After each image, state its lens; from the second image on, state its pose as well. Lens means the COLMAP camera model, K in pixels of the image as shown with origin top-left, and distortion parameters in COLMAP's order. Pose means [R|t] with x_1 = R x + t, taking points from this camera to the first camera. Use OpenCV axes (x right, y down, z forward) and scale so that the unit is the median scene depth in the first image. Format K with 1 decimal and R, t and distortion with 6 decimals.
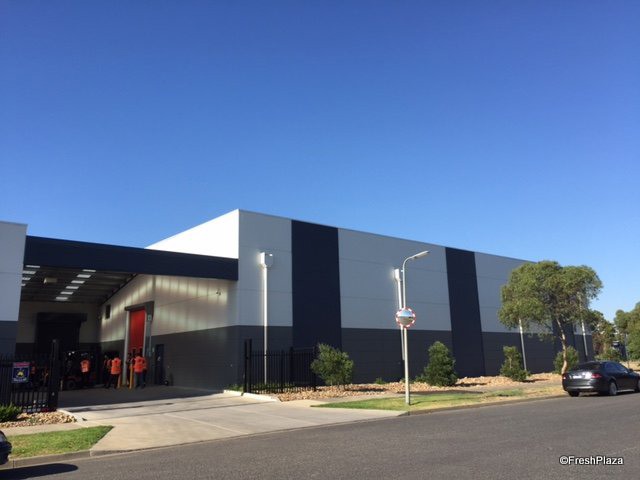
lens RADIAL K [[543.5, 0, 322.8], [0, 543.5, 243.4], [0, 0, 1]] dist [0.096043, -0.131948]
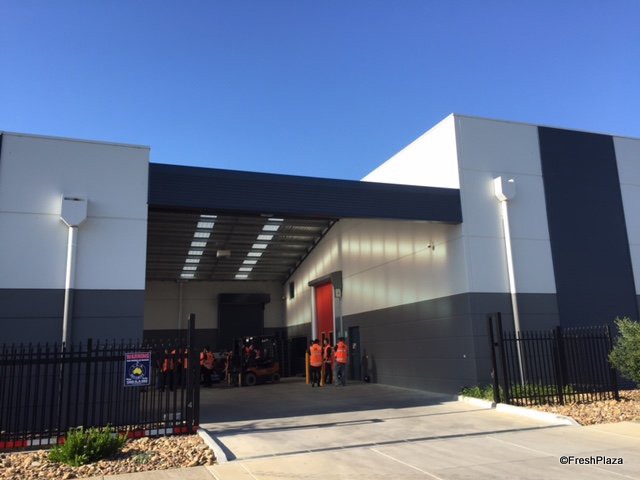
lens RADIAL K [[543.5, 0, 322.8], [0, 543.5, 243.4], [0, 0, 1]] dist [0.096043, -0.131948]
pose [[0.941716, -0.072083, -0.328595, -0.096393], [0.079132, 0.996831, 0.008110, 0.070453], [0.326969, -0.033640, 0.944436, 0.329932]]
